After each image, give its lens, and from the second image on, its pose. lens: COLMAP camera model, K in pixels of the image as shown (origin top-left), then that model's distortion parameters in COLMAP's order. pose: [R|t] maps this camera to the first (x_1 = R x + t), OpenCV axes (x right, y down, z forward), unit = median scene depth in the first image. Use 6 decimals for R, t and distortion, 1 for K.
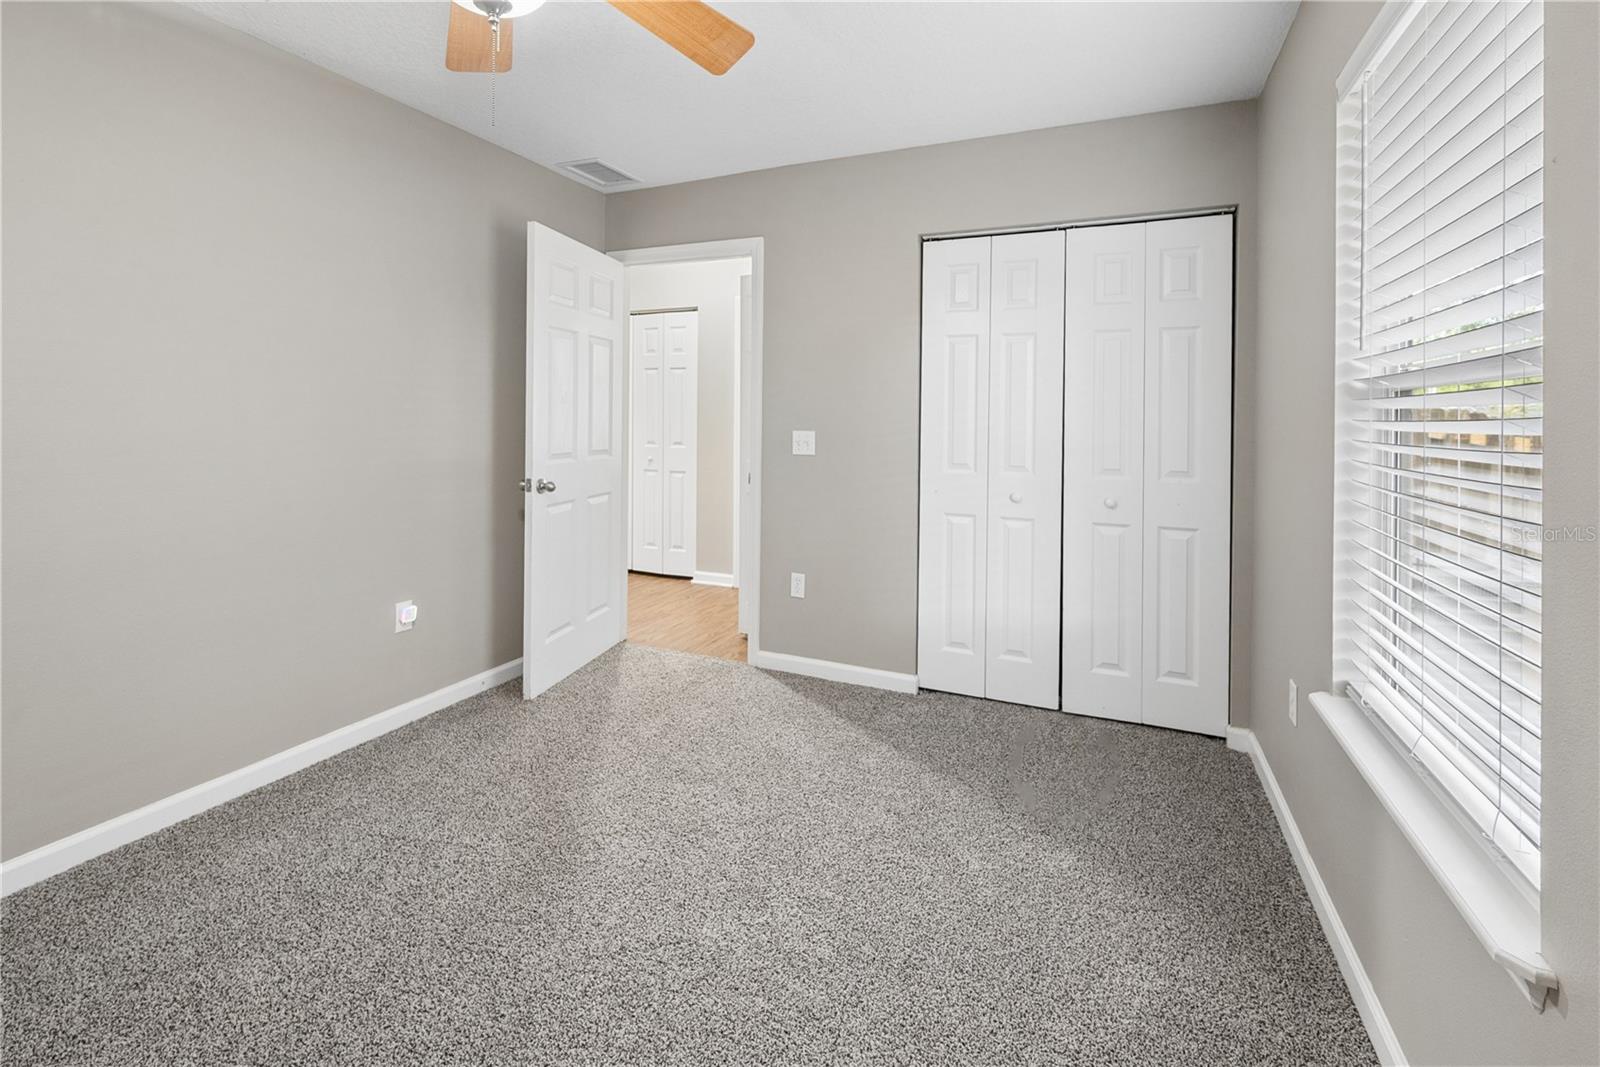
lens RADIAL K [[700.5, 0, 800.0], [0, 700.5, 533.5], [0, 0, 1]] dist [-0.000328, -0.000077]
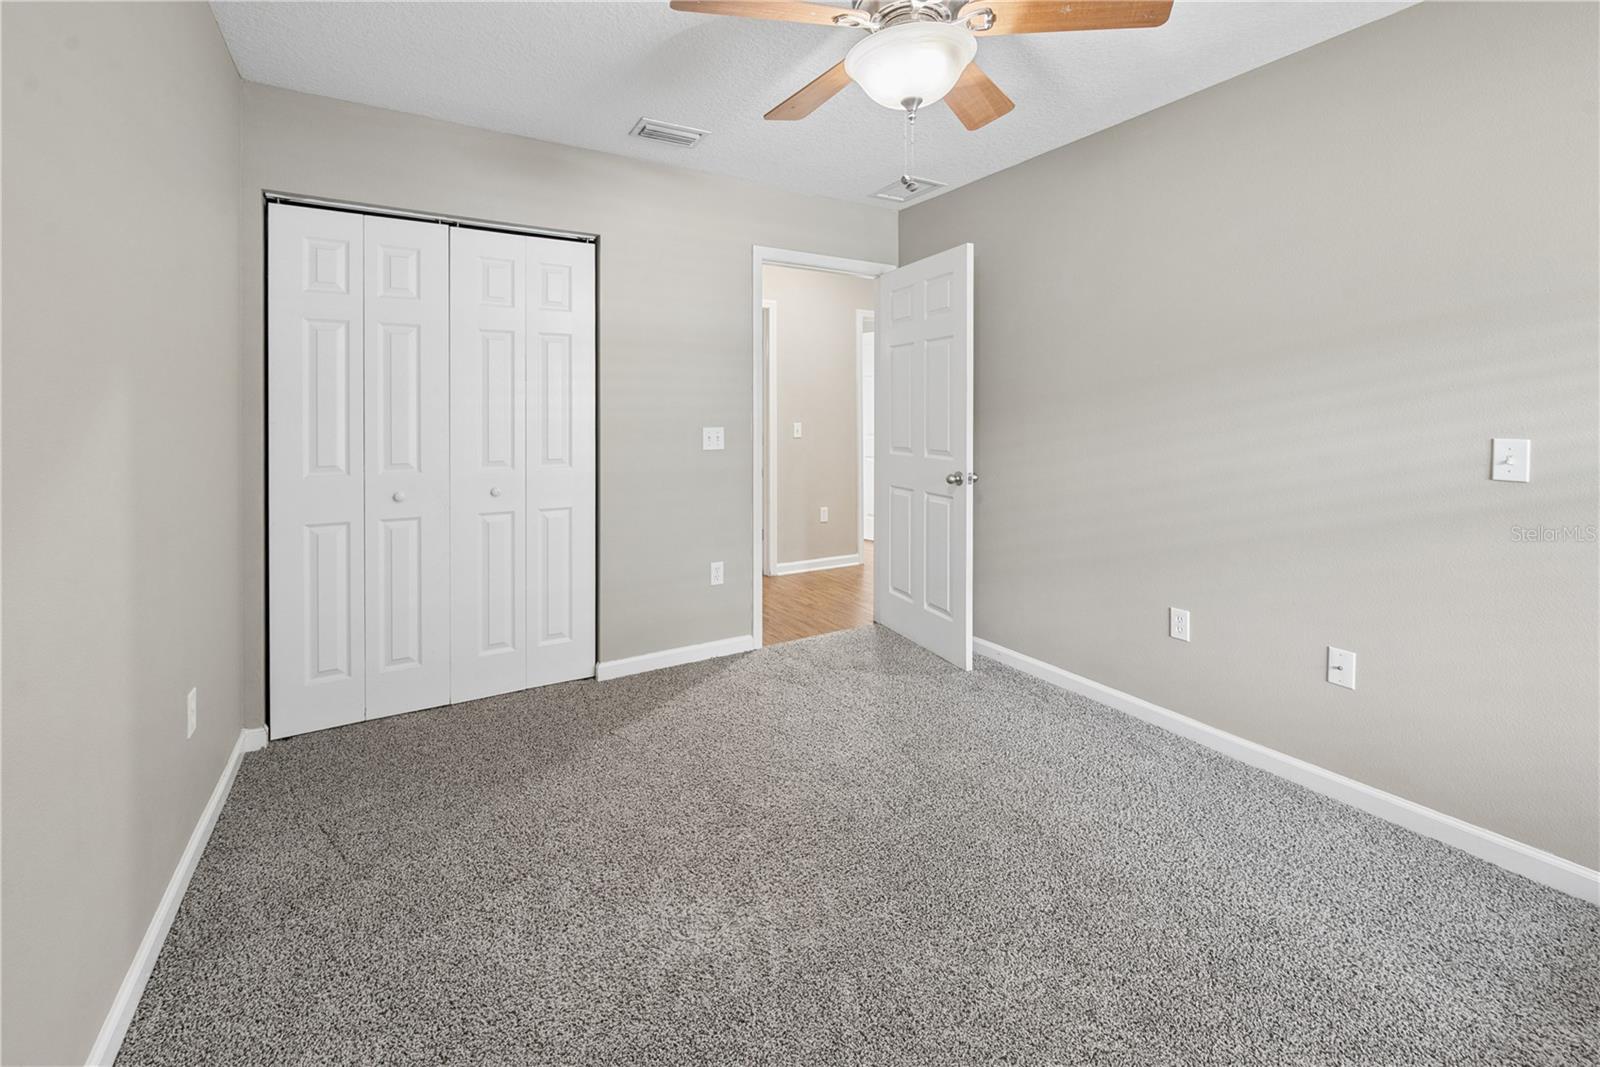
lens RADIAL K [[655.6, 0, 800.0], [0, 655.6, 533.5], [0, 0, 1]] dist [-0.002526, -0.000685]
pose [[0.591696, -0.157197, 0.790687, -0.150556], [0.140907, 0.985873, 0.090556, -0.012461], [-0.793751, 0.057831, 0.605487, 0.064806]]
